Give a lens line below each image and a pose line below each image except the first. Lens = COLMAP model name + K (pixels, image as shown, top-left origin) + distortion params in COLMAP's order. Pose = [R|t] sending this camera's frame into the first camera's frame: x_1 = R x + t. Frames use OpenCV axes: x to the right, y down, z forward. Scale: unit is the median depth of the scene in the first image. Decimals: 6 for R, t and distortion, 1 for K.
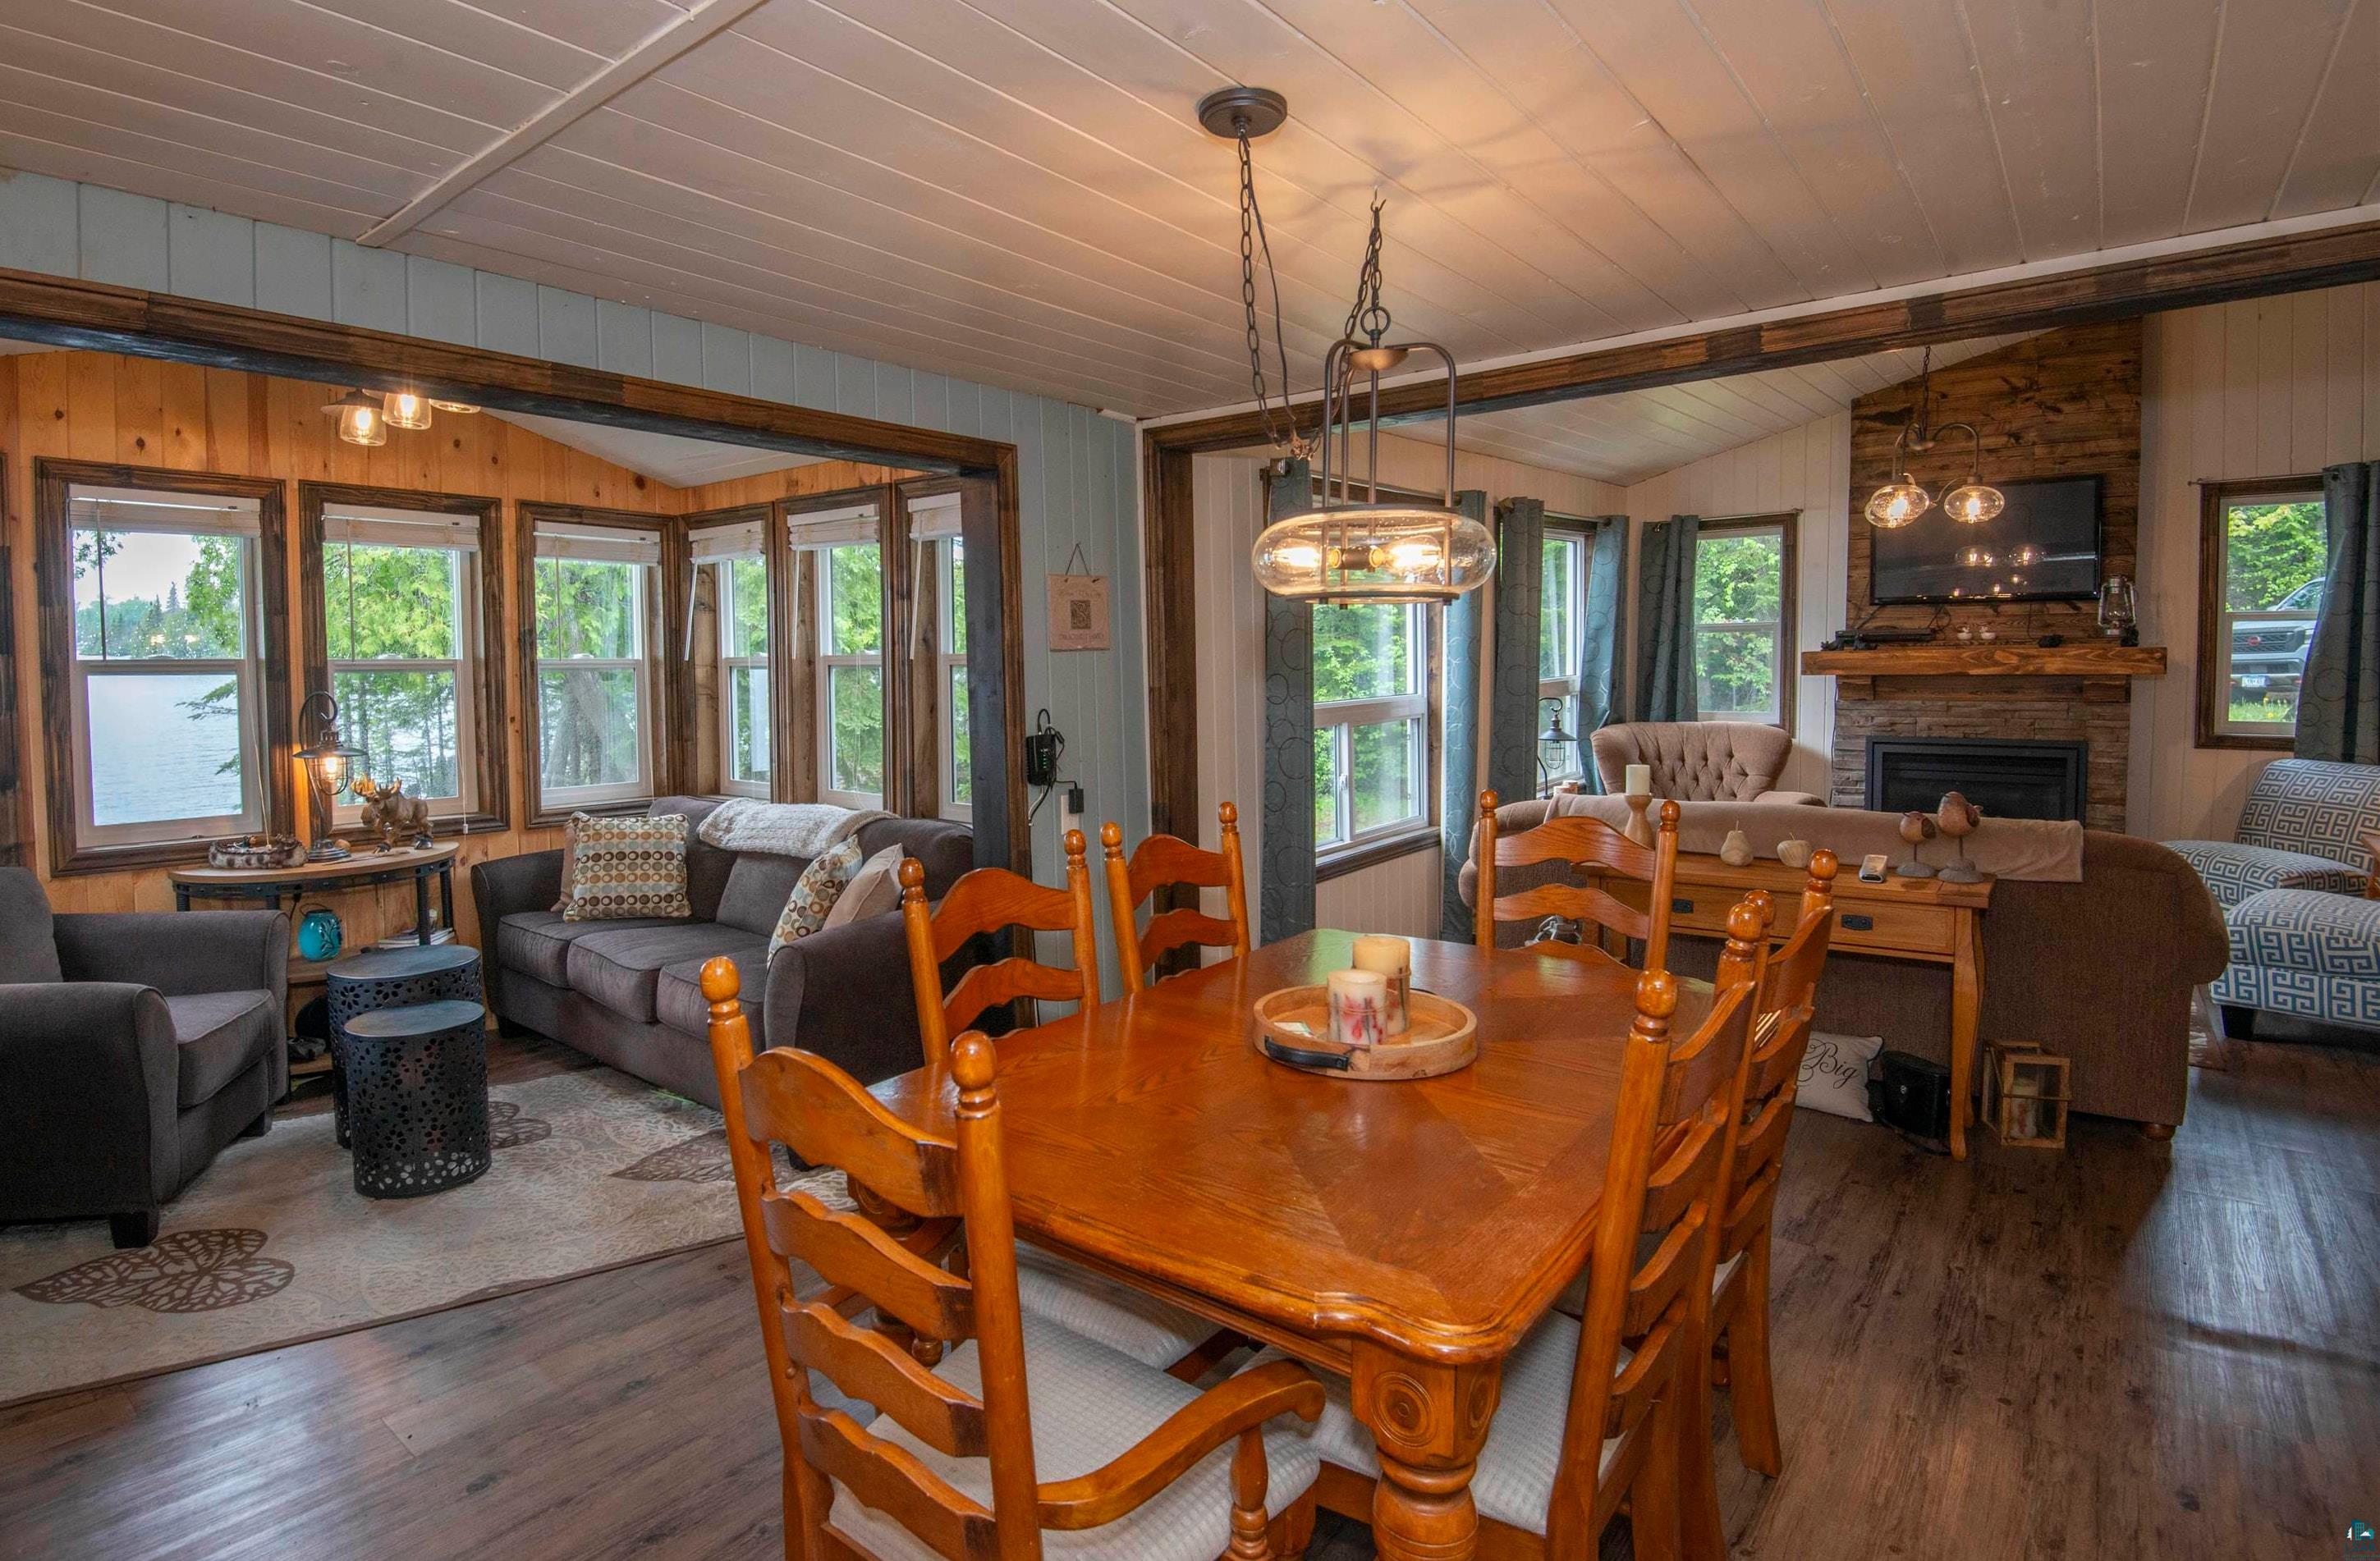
lens RADIAL K [[1212.8, 0, 1094.8], [0, 1212.8, 726.0], [0, 0, 1]] dist [-0.003506, -0.029692]
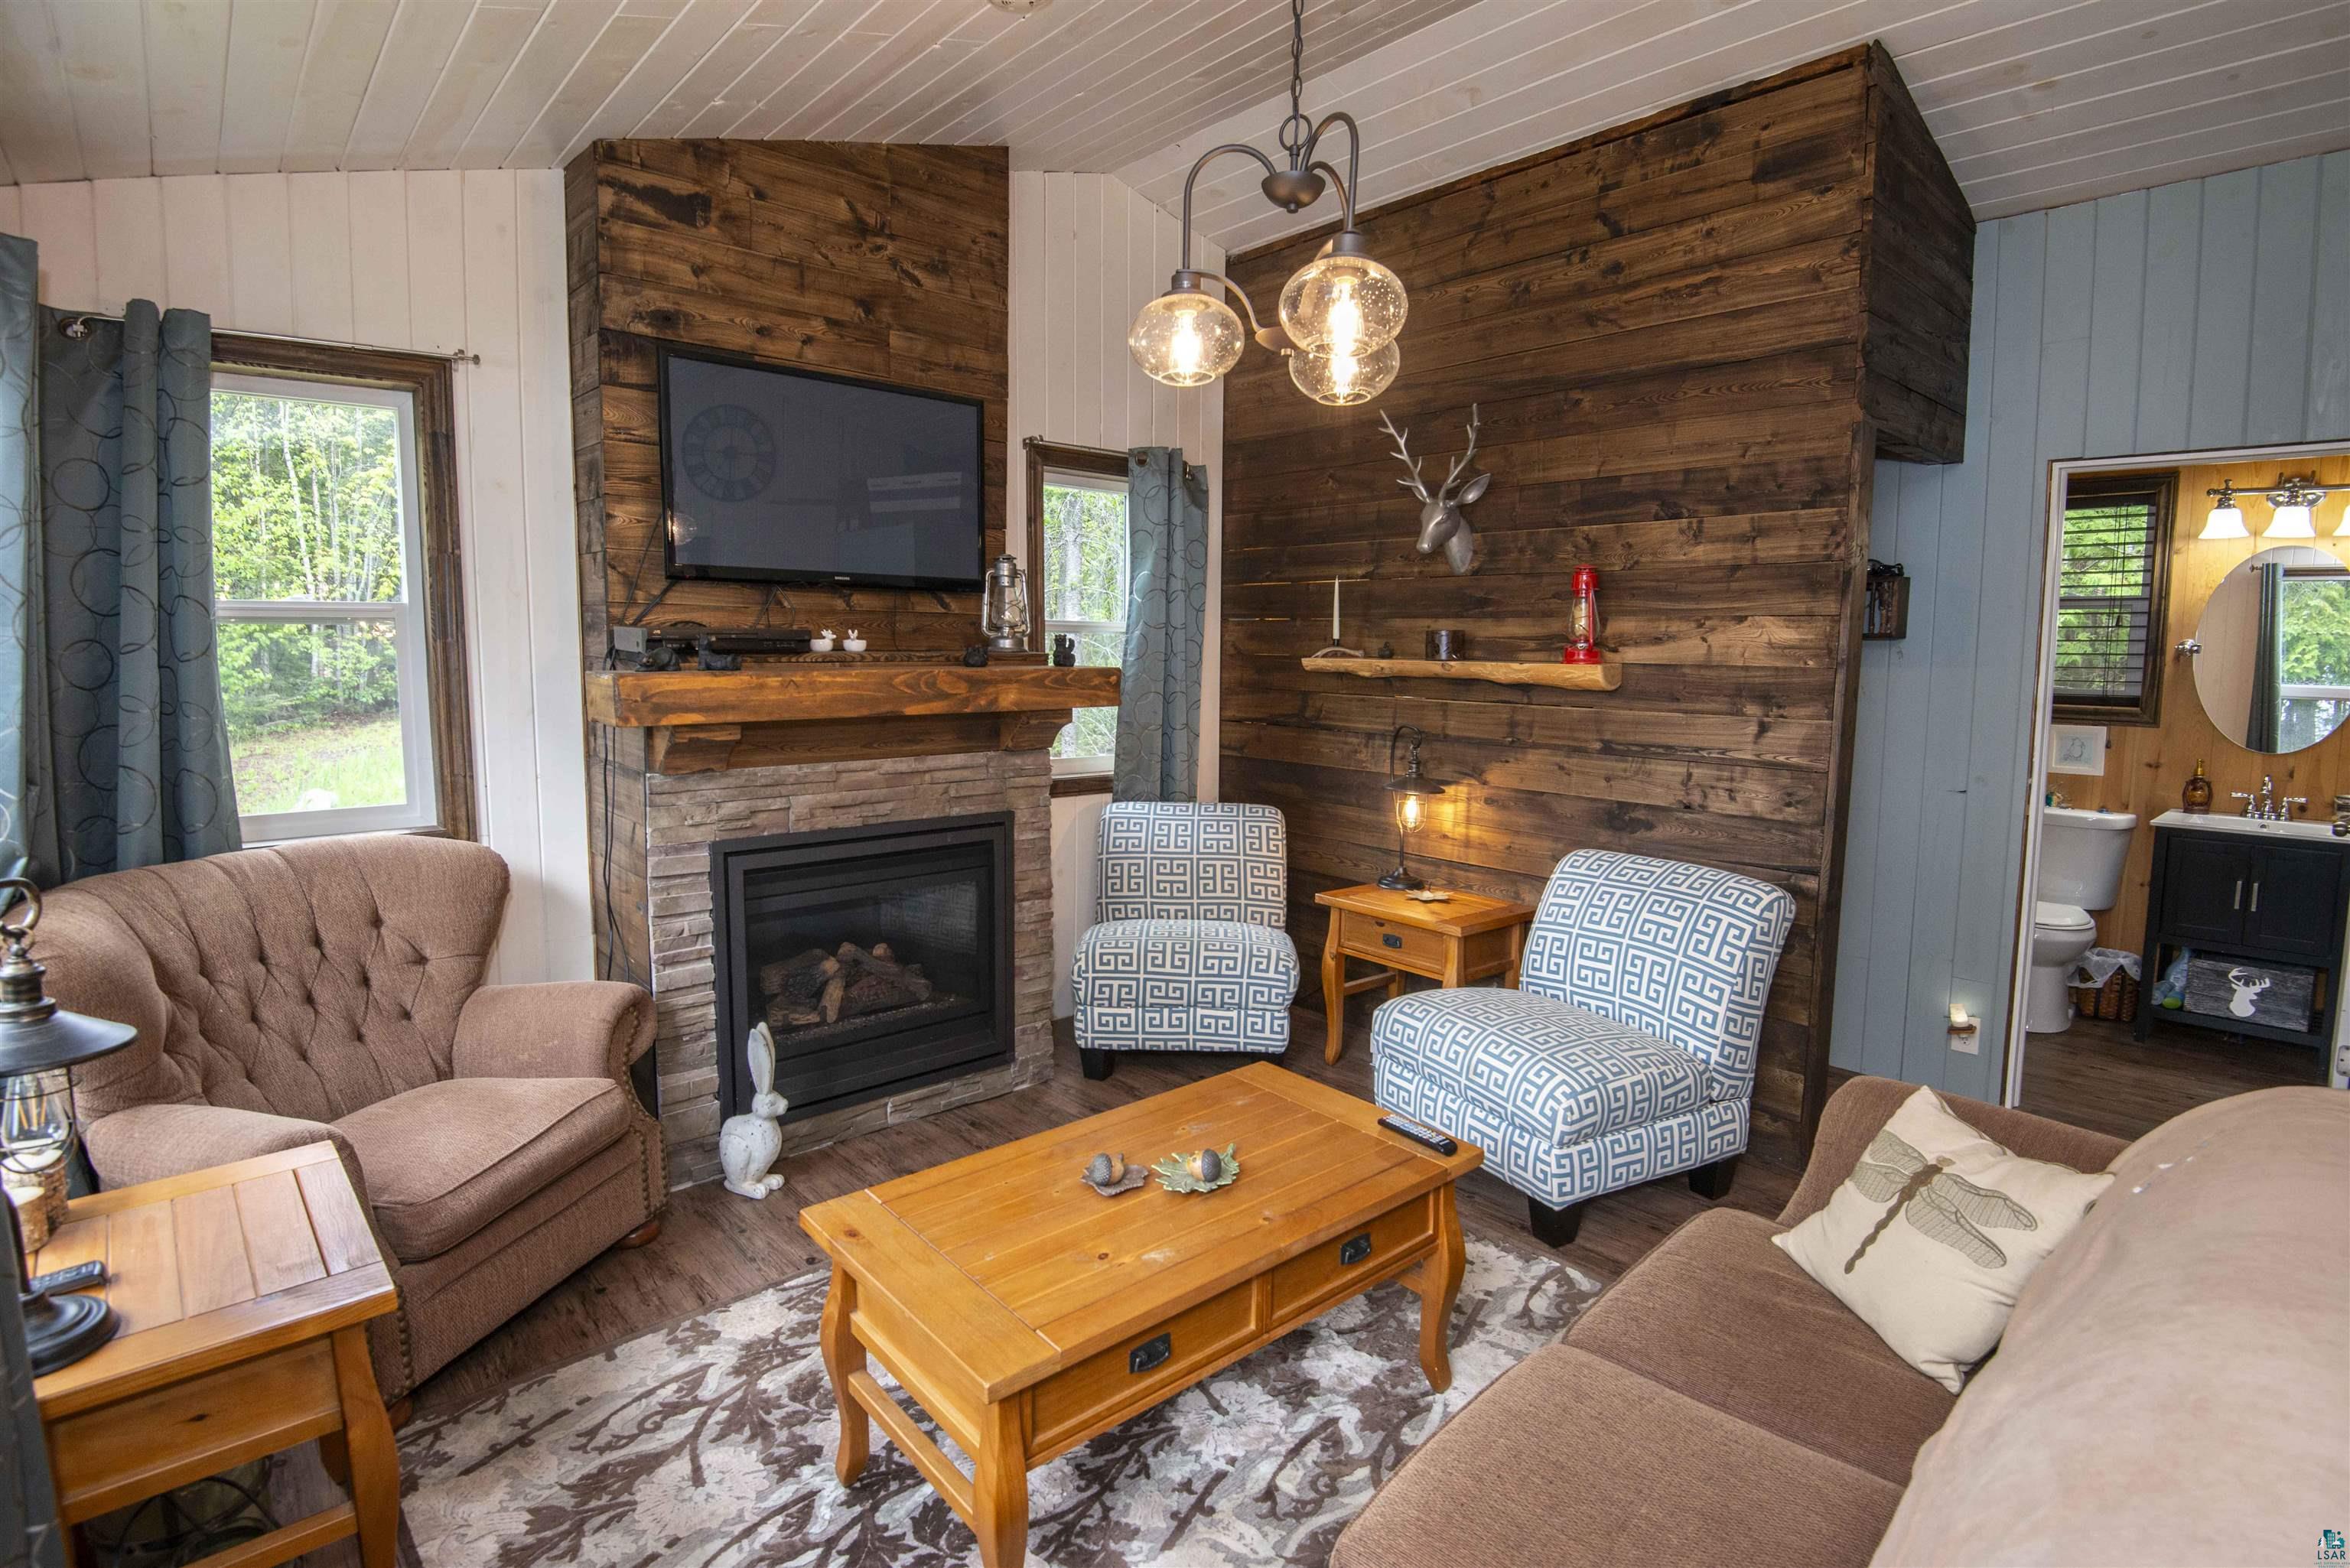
lens RADIAL K [[1153.9, 0, 1213.2], [0, 1153.9, 784.5], [0, 0, 1]] dist [-0.048505, -0.000497]
pose [[0.117365, -0.096697, 0.988370, 0.283949], [0.047655, 0.994650, 0.091652, -0.068728], [-0.991945, 0.036344, 0.121346, 1.035506]]
